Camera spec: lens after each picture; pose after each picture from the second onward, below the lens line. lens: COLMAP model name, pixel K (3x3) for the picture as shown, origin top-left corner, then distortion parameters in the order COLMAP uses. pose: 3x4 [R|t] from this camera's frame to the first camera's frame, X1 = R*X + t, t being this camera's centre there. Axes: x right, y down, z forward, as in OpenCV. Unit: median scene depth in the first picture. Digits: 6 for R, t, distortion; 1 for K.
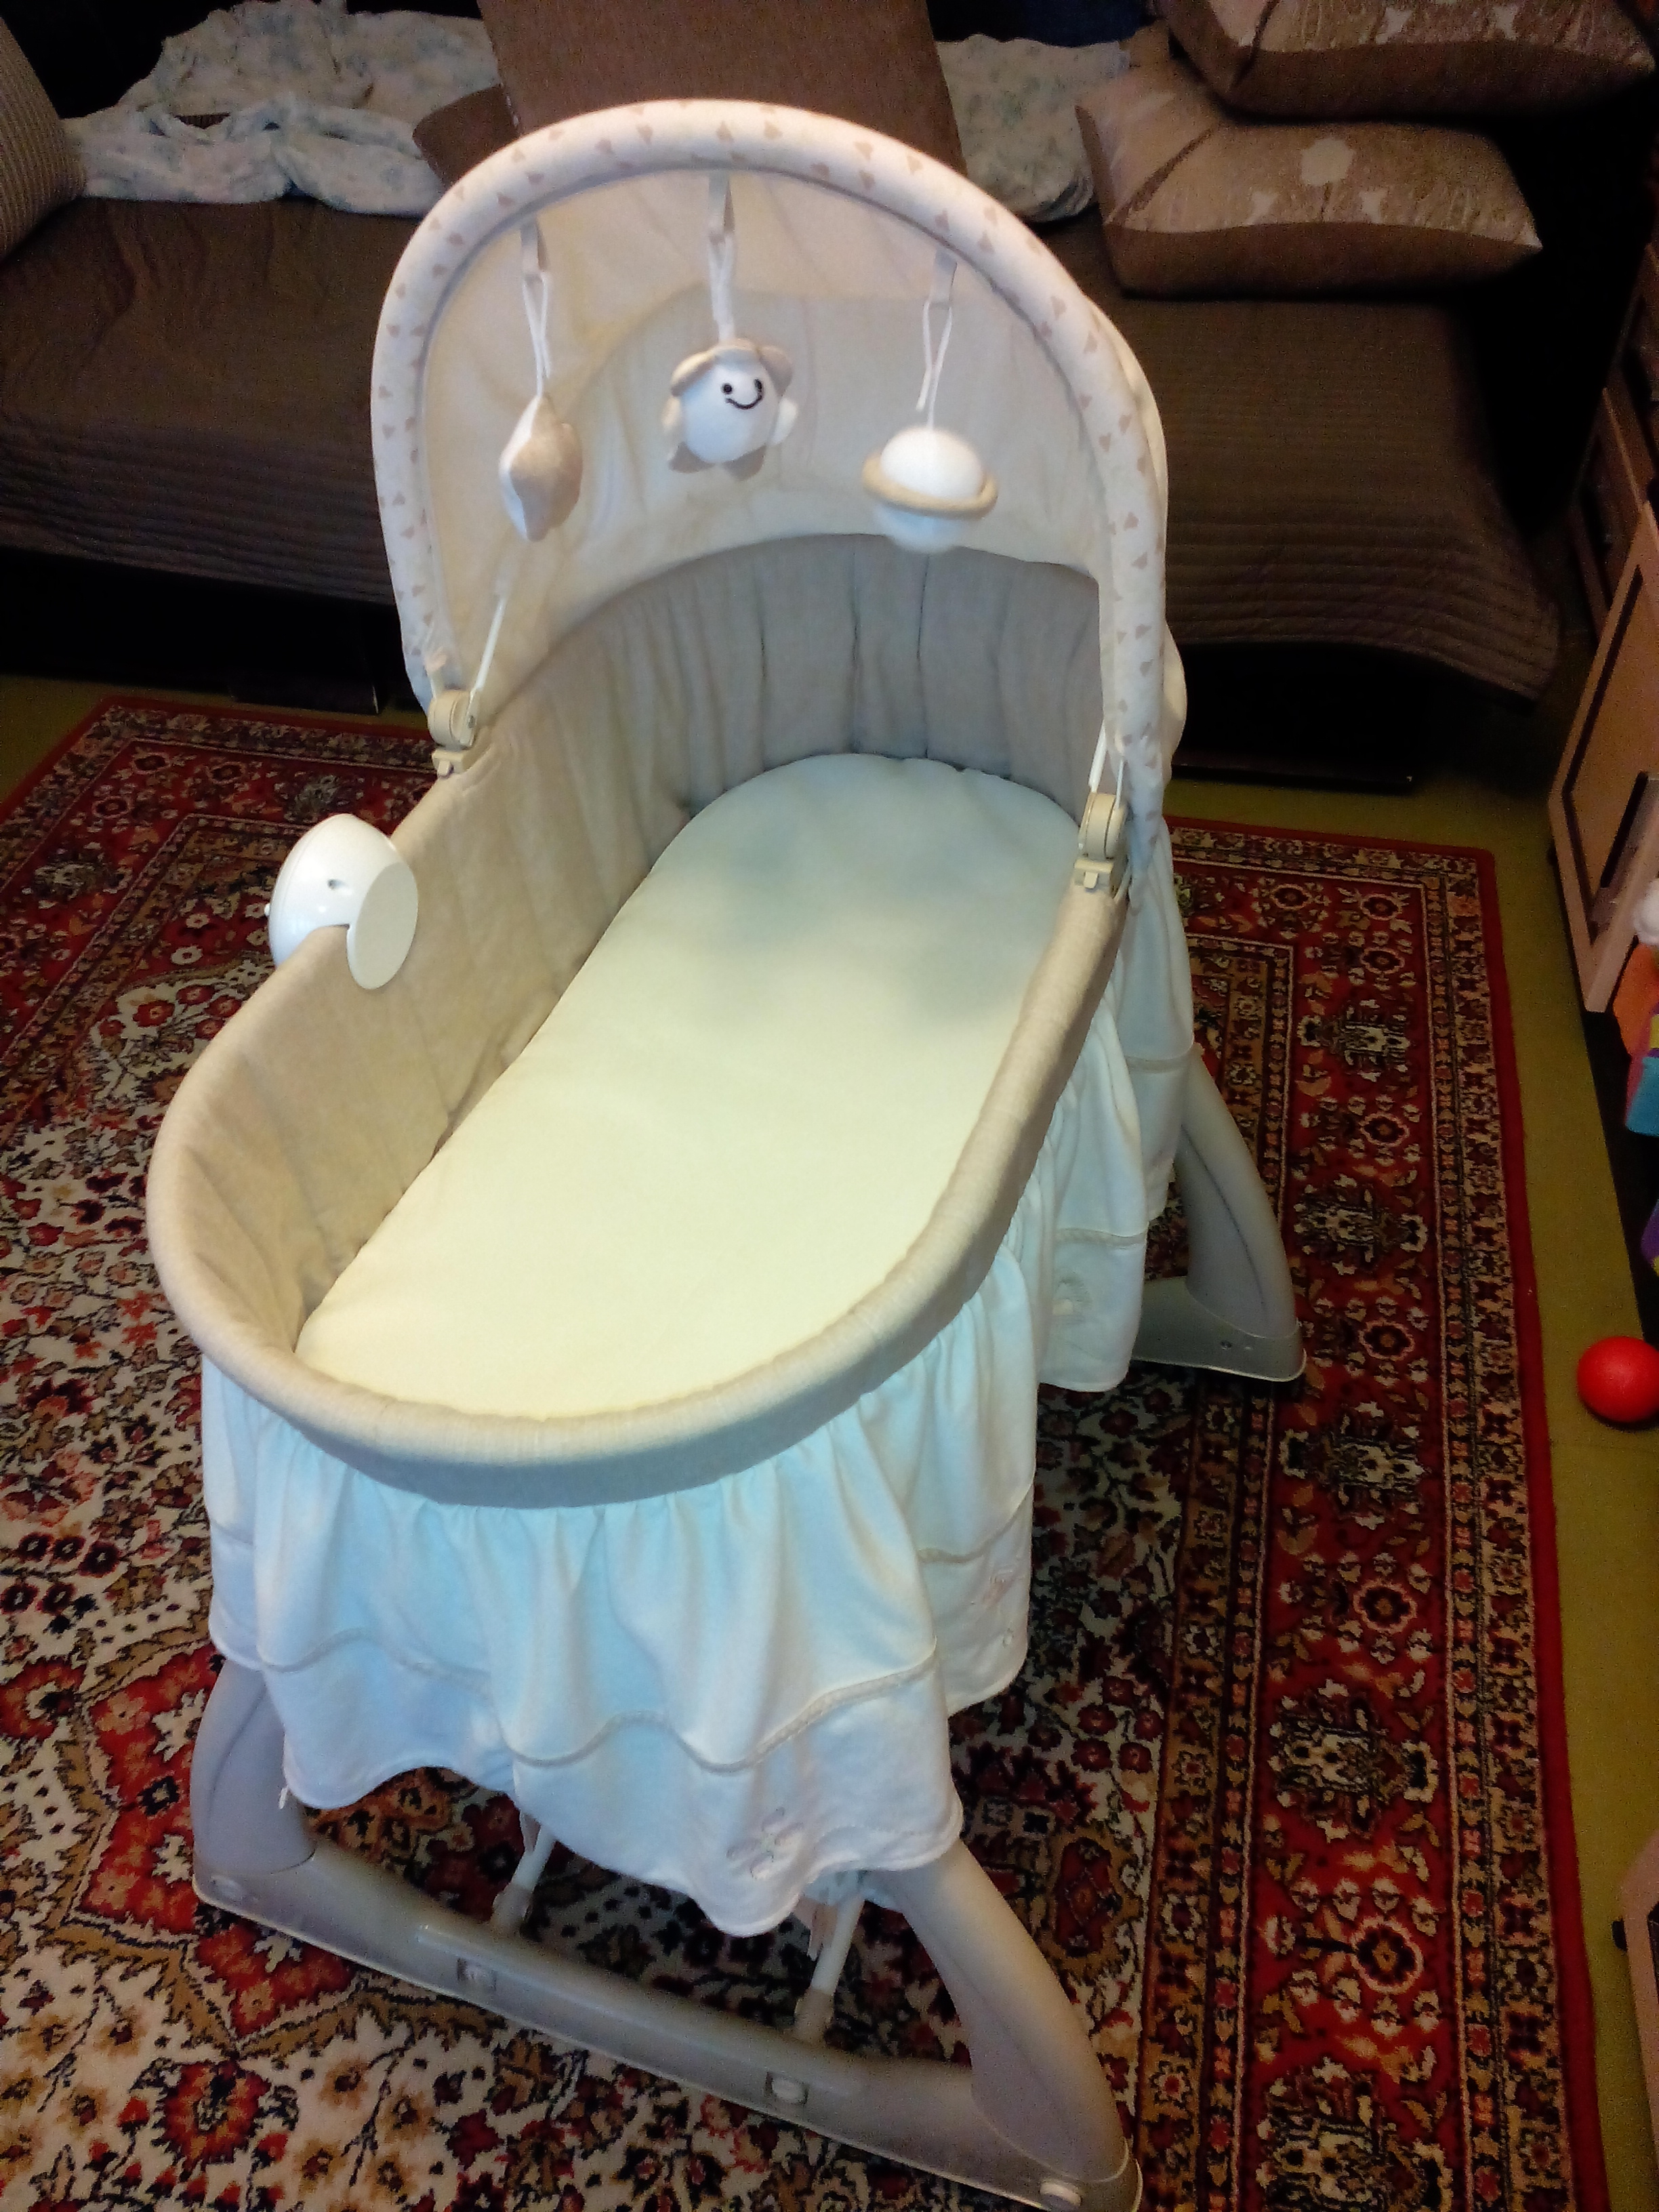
lens RADIAL K [[1821.6, 0, 829.5], [0, 1821.6, 1106.0], [0, 0, 1]] dist [0.114397, -0.132569]
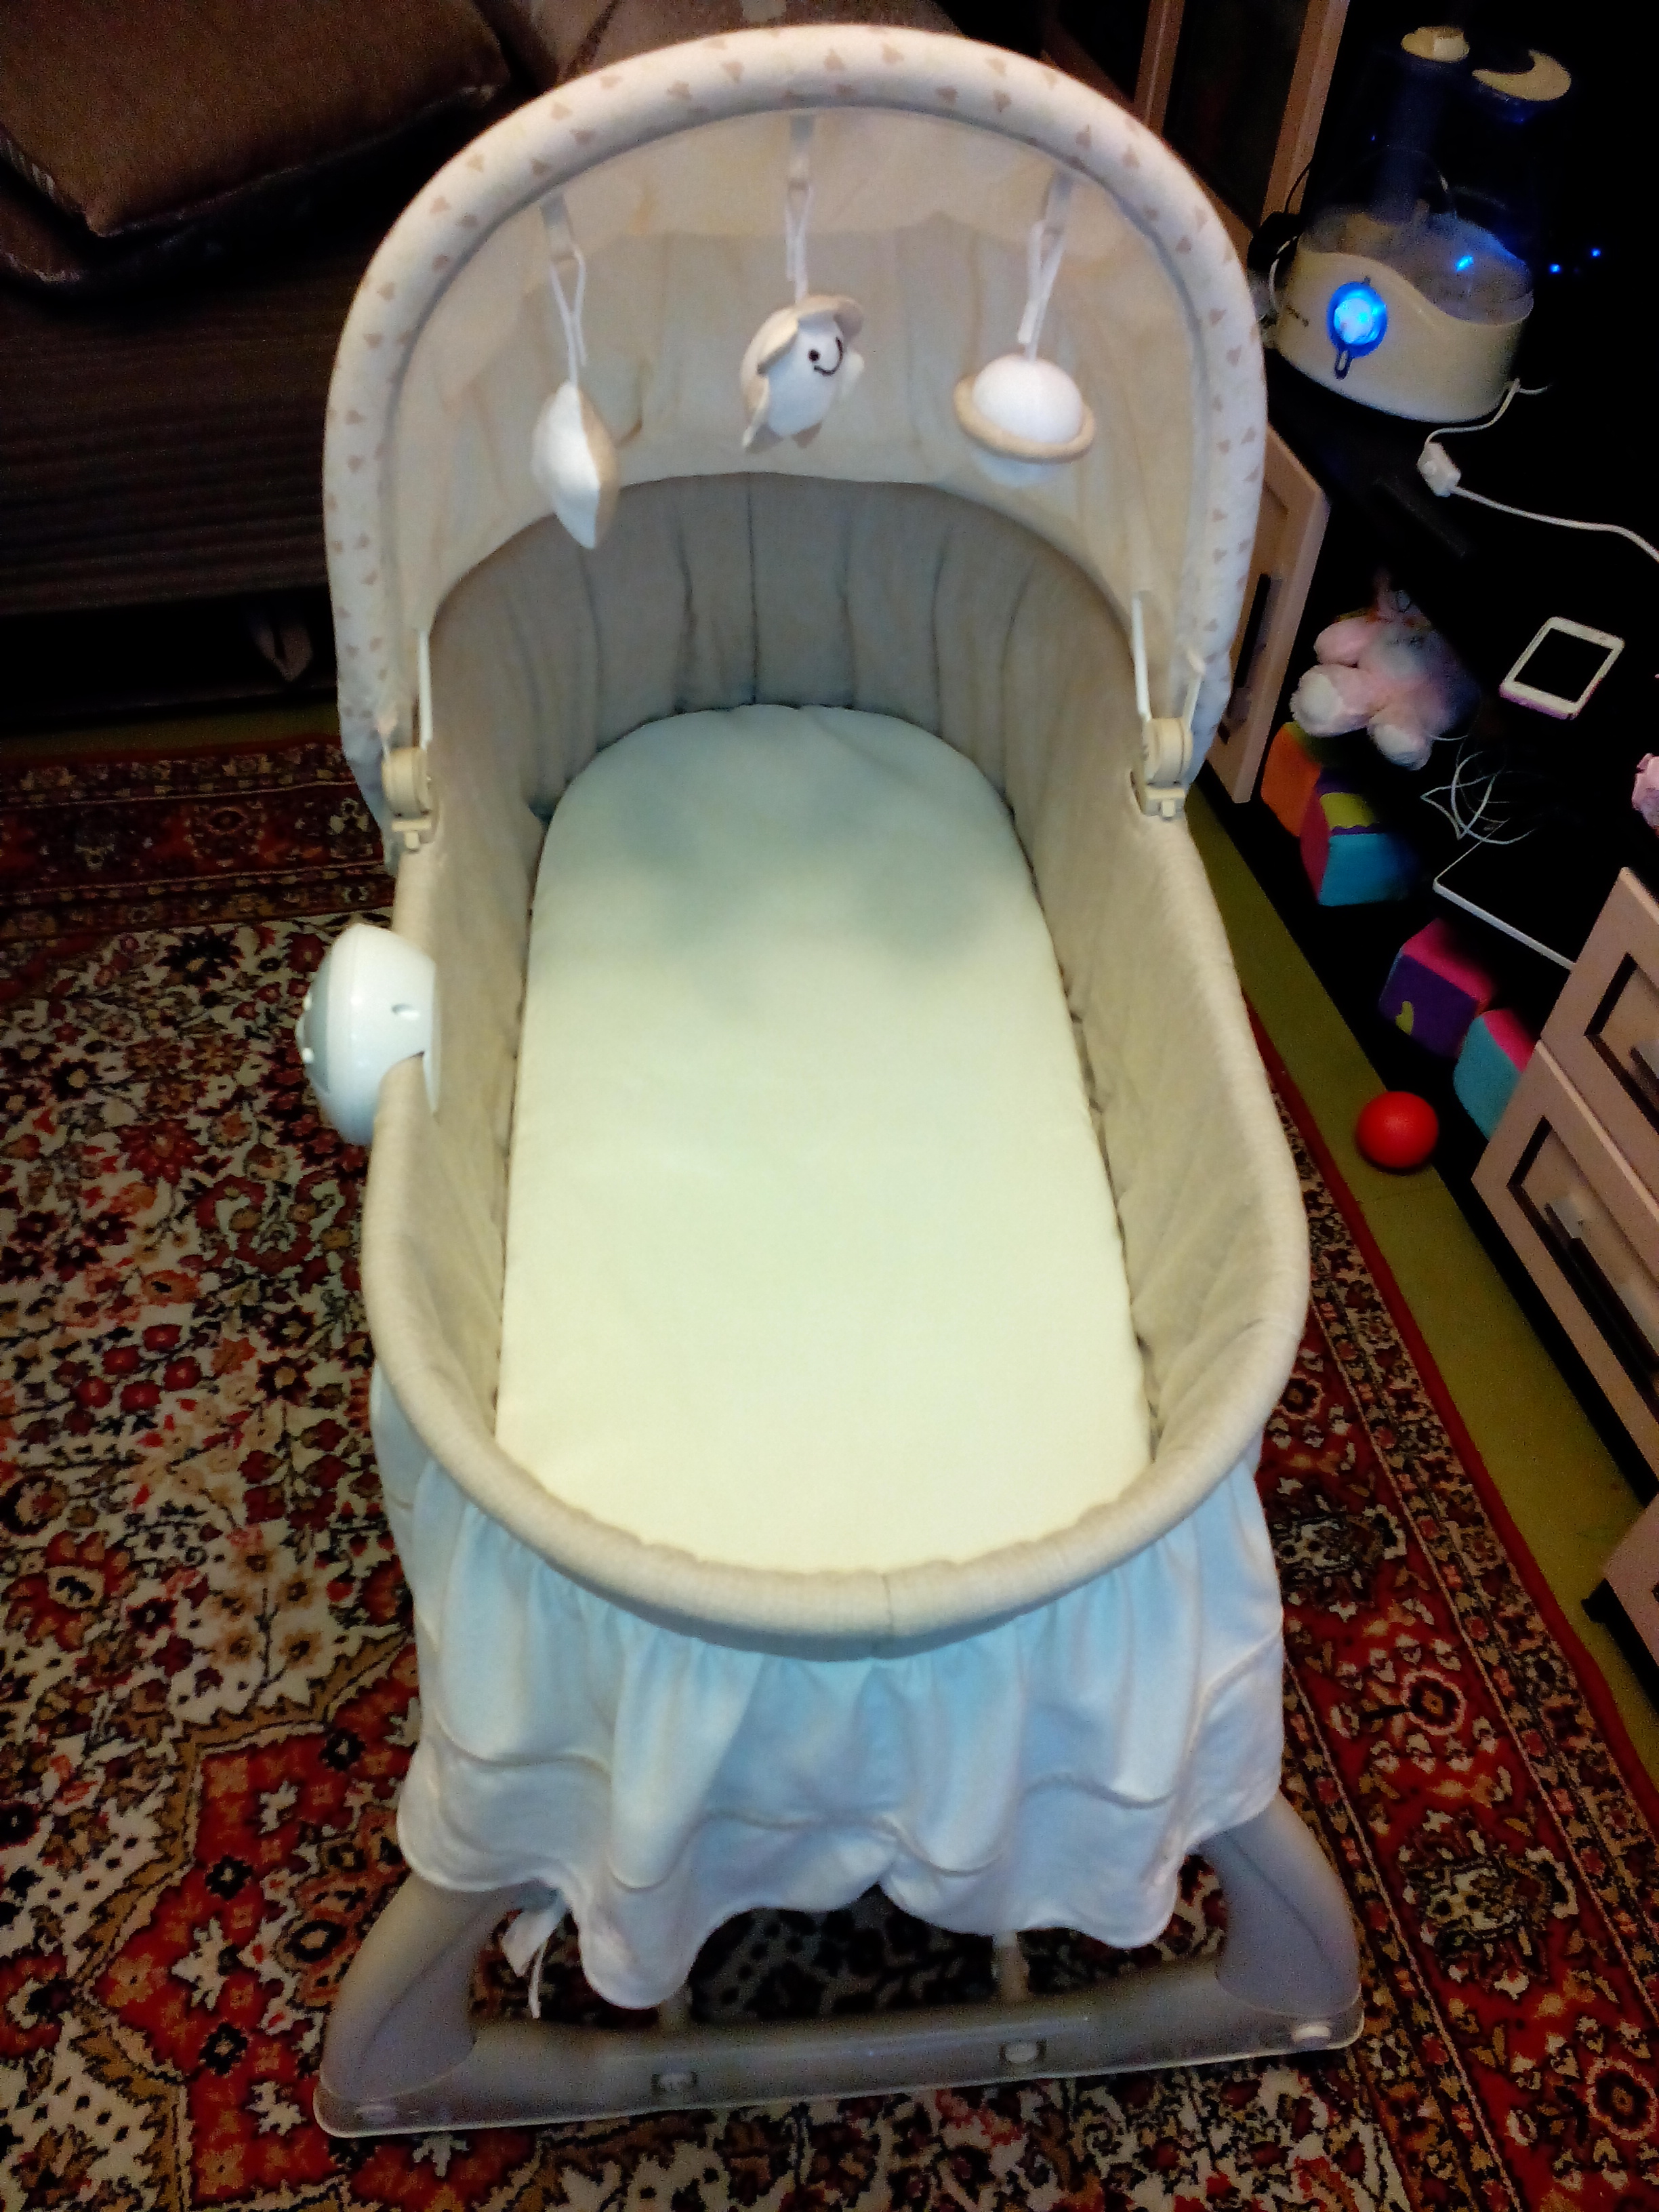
lens RADIAL K [[1799.2, 0, 816.8], [0, 1799.2, 1101.8], [0, 0, 1]] dist [0.080682, -0.083240]
pose [[0.913334, -0.267636, 0.306908, -0.263993], [0.244011, 0.963085, 0.113690, -0.093393], [-0.326006, -0.028948, 0.944924, 0.112378]]
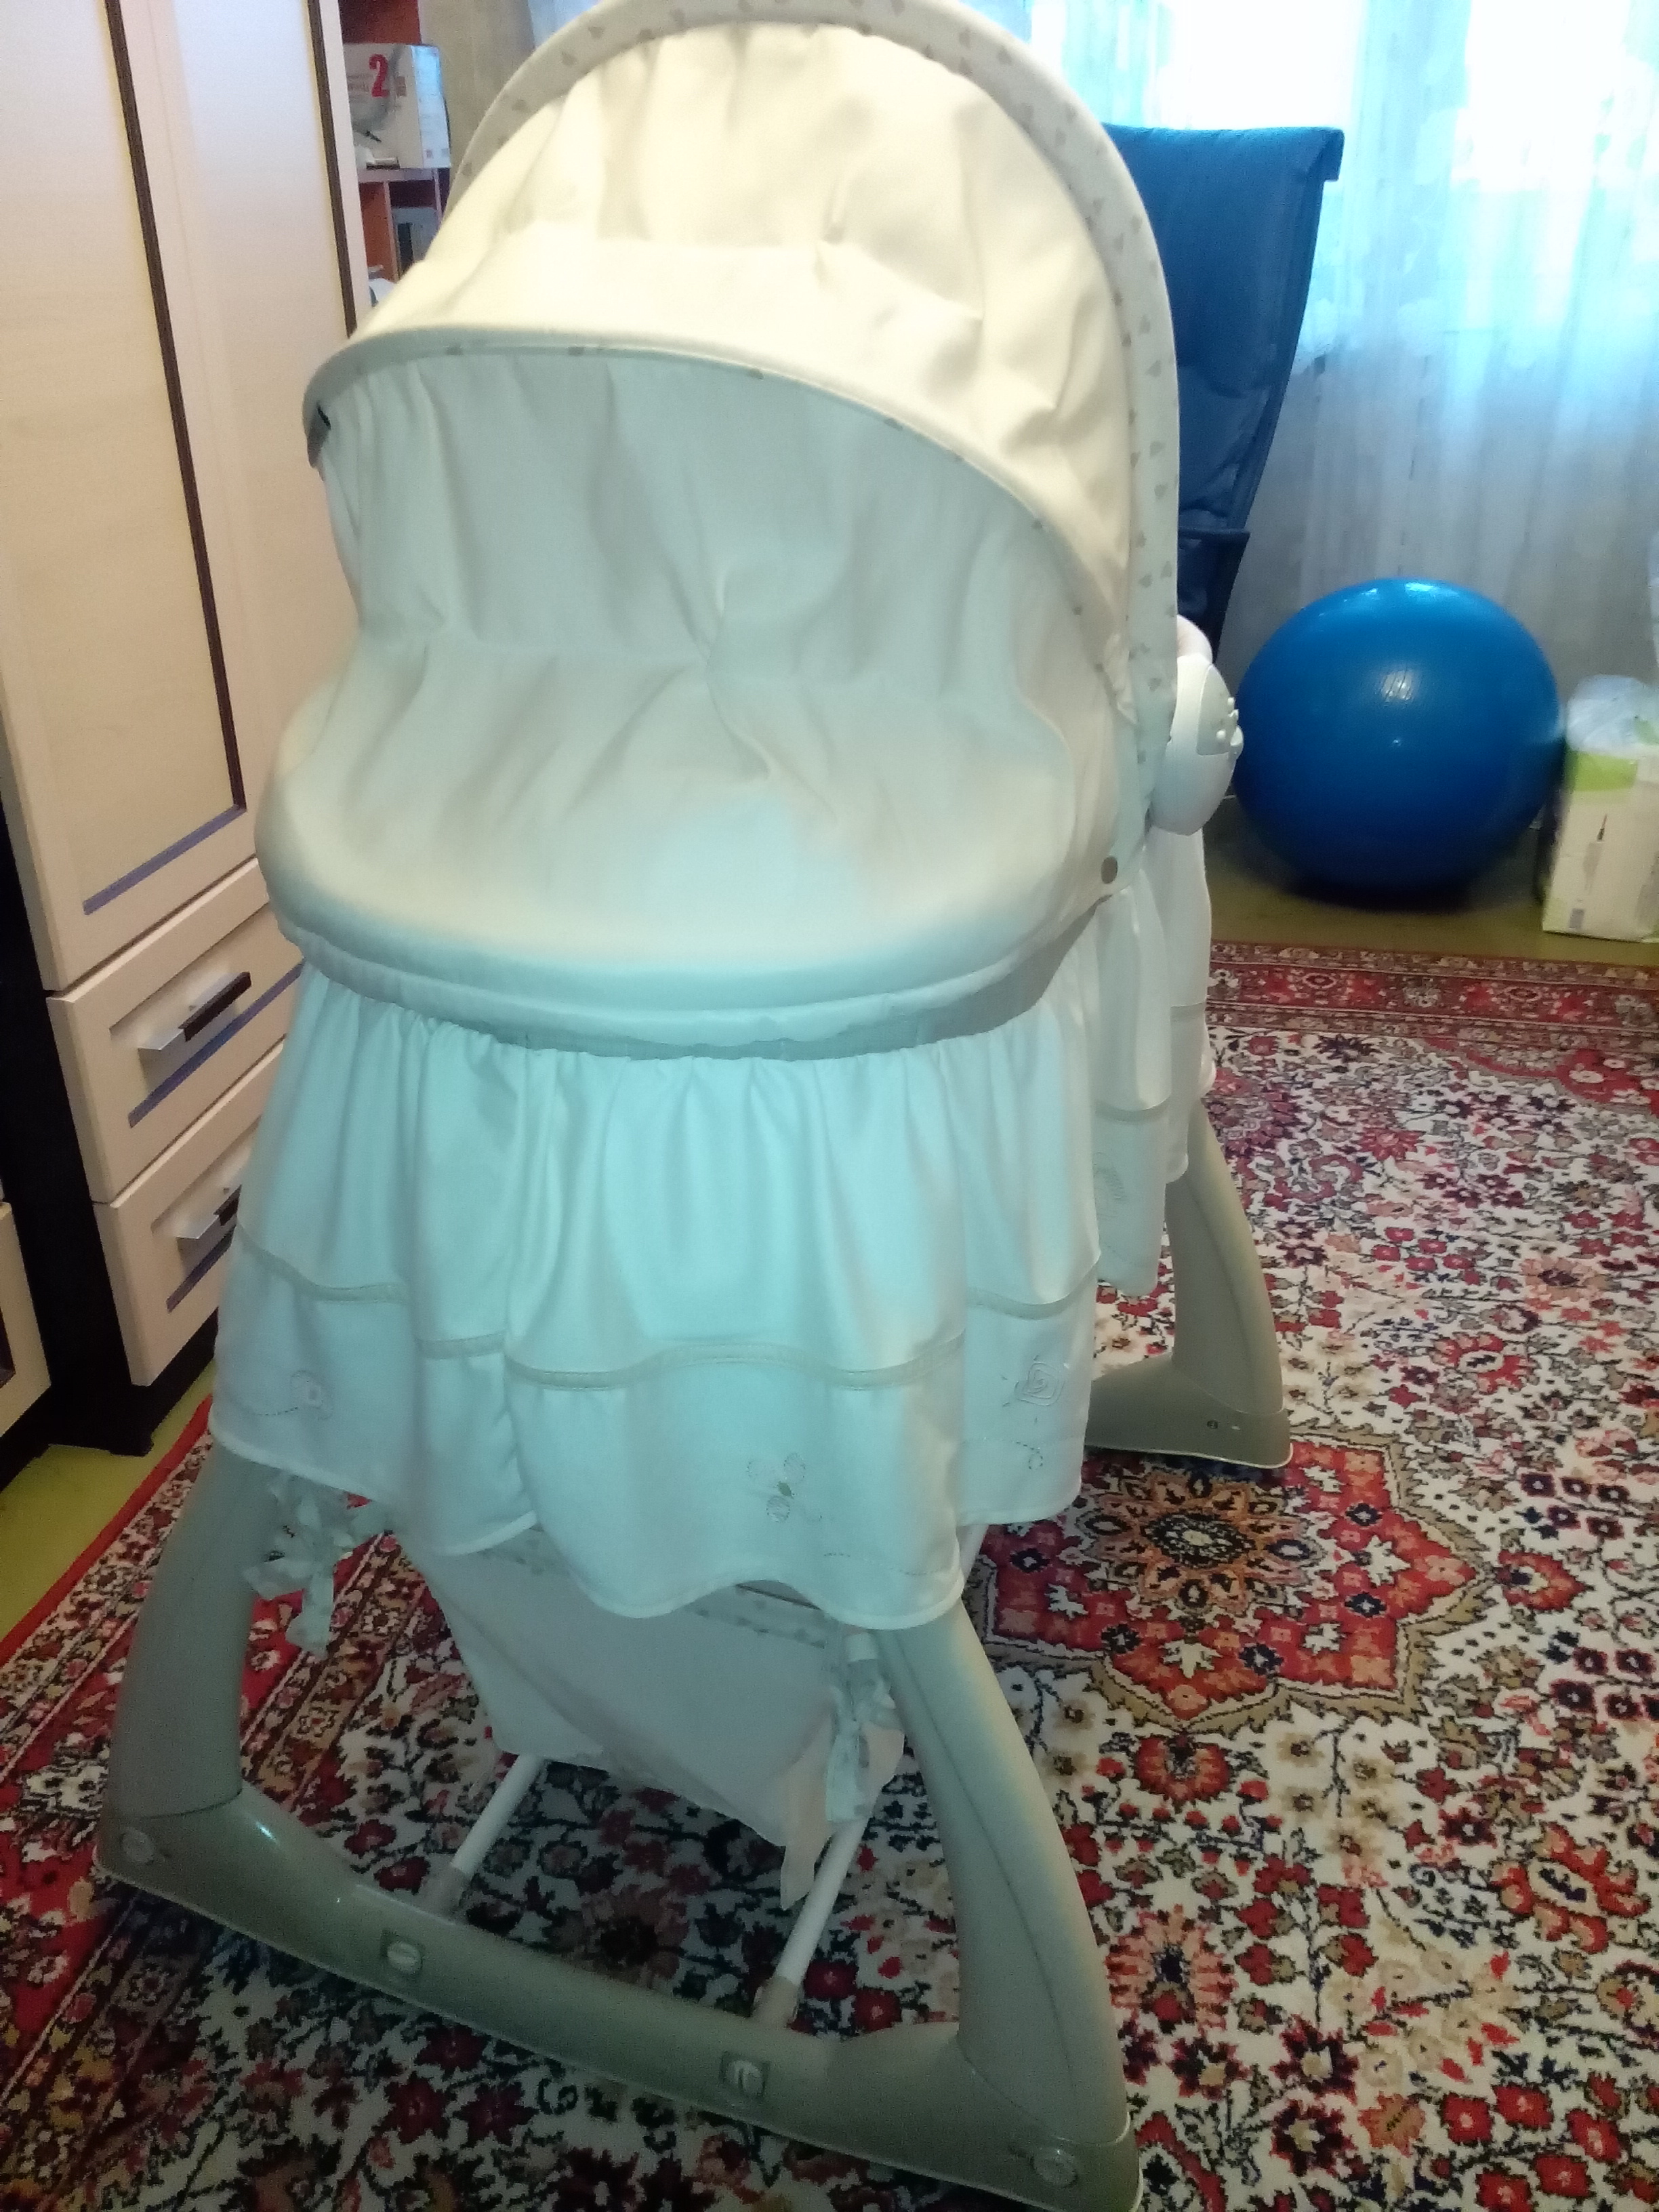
lens RADIAL K [[1799.2, 0, 816.8], [0, 1799.2, 1101.8], [0, 0, 1]] dist [0.080682, -0.083240]
pose [[-0.999552, 0.006417, 0.029218, -0.067706], [0.029780, 0.306196, 0.951503, -0.797671], [-0.002840, 0.951947, -0.306250, 1.159433]]
